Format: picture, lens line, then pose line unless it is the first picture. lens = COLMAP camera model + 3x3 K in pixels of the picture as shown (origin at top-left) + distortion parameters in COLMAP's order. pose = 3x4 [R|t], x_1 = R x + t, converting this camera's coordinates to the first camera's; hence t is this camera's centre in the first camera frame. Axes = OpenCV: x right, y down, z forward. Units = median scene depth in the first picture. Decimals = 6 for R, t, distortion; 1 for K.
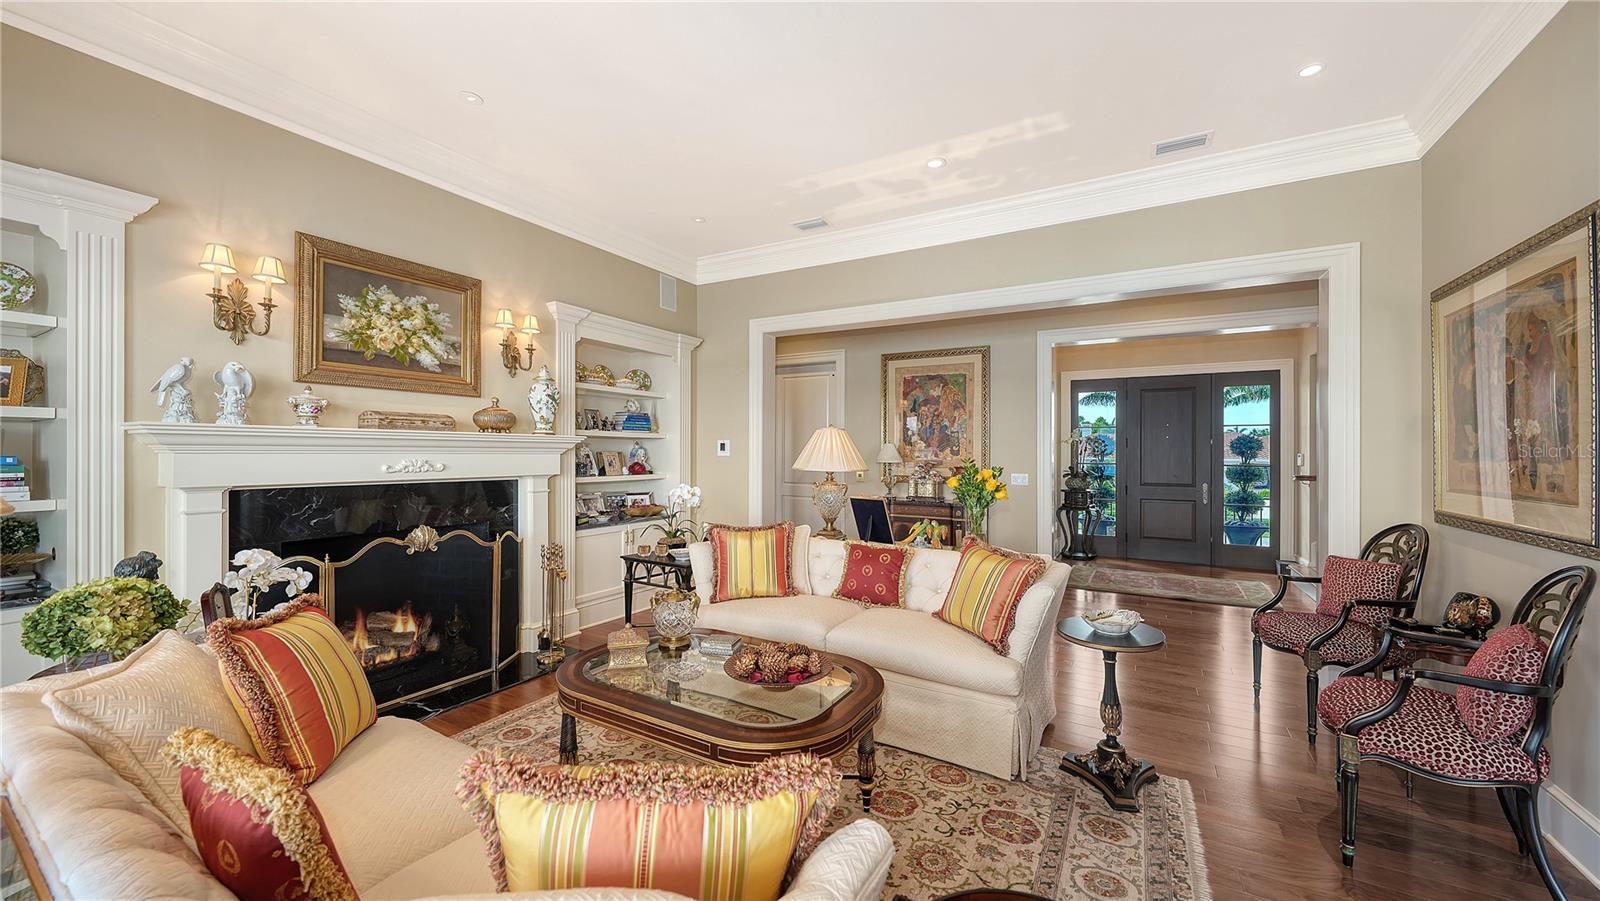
lens RADIAL K [[591.7, 0, 798.8], [0, 591.7, 442.2], [0, 0, 1]] dist [0.000031, -0.000102]
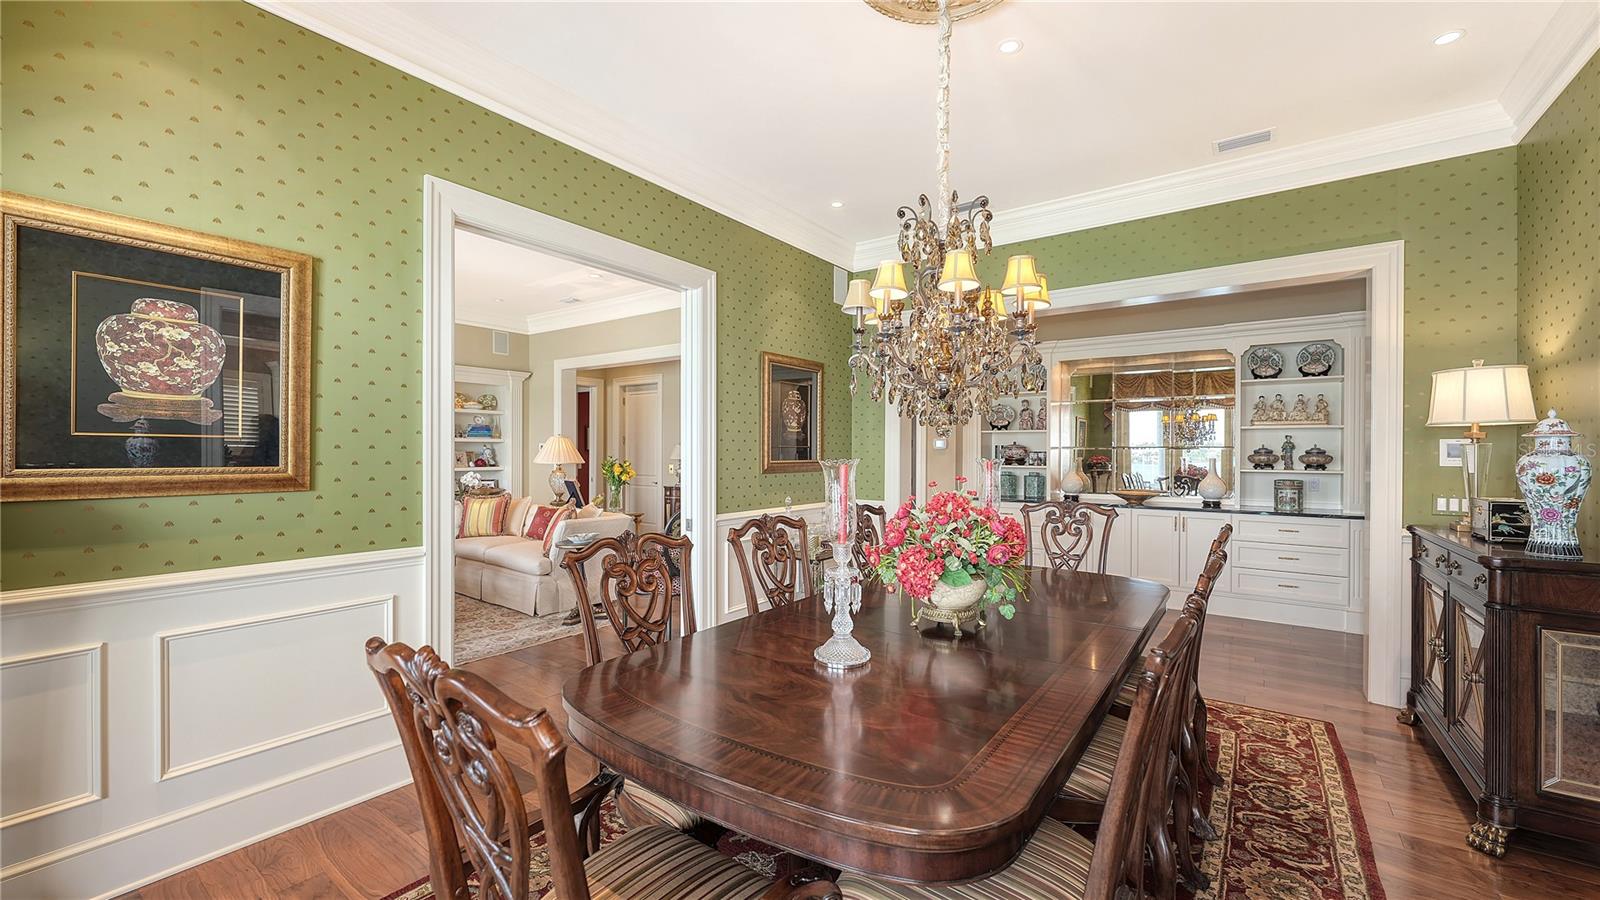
lens RADIAL K [[653.6, 0, 921.1], [0, 653.6, 451.2], [0, 0, 1]] dist [-0.000629, -0.000100]
pose [[0.999297, 0.001313, -0.037456, 0.854552], [-0.001000, 0.999965, 0.008354, 0.001011], [0.037465, -0.008310, 0.999263, -0.560833]]
